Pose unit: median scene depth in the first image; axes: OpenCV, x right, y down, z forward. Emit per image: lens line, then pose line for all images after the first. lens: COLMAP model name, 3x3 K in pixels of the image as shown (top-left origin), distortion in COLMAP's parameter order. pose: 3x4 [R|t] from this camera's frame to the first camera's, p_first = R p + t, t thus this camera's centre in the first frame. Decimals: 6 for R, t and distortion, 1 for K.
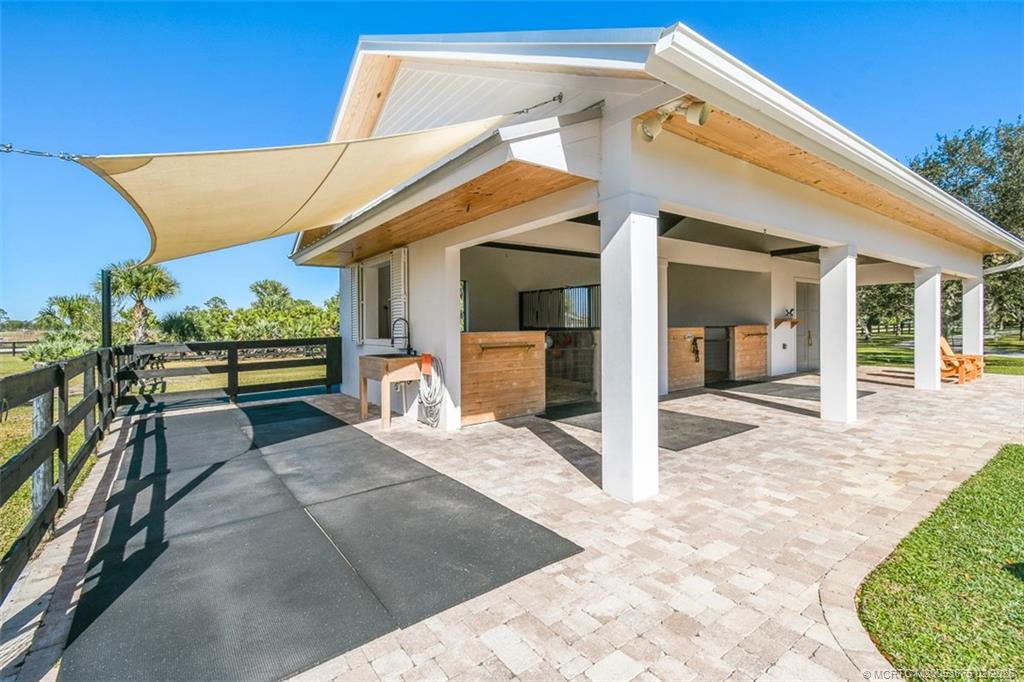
lens RADIAL K [[463.2, 0, 515.9], [0, 463.2, 336.0], [0, 0, 1]] dist [0.006989, -0.003258]
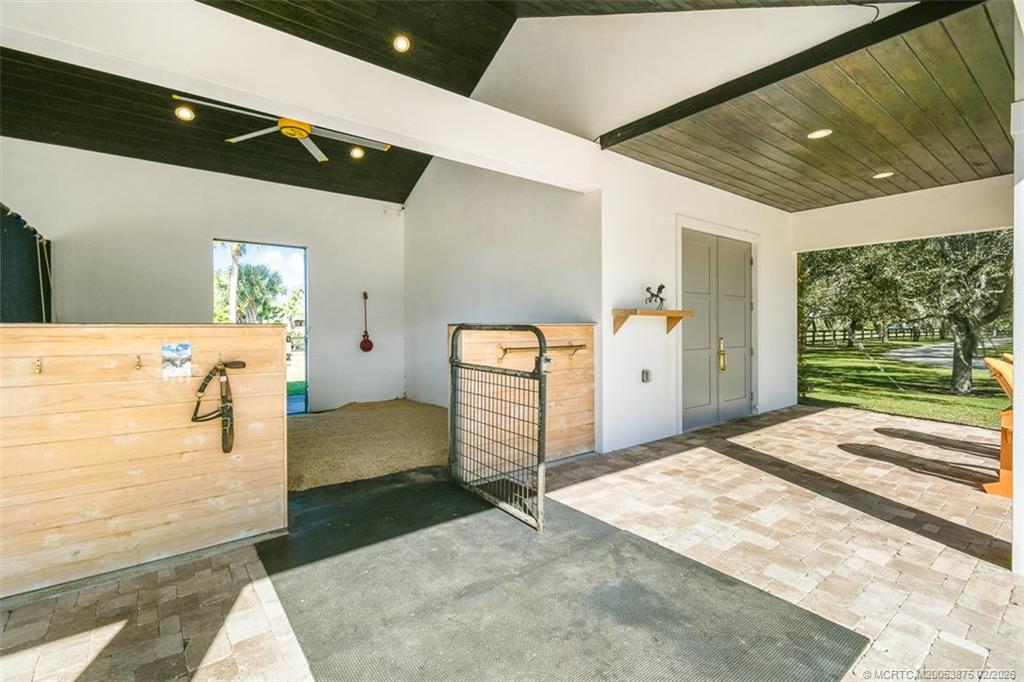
lens RADIAL K [[463.2, 0, 508.4], [0, 463.2, 333.4], [0, 0, 1]] dist [0.006989, -0.003258]
pose [[0.999887, 0.007277, 0.013145, 0.448423], [-0.007121, 0.999904, -0.011849, -0.009689], [-0.013230, 0.011754, 0.999843, 0.587185]]
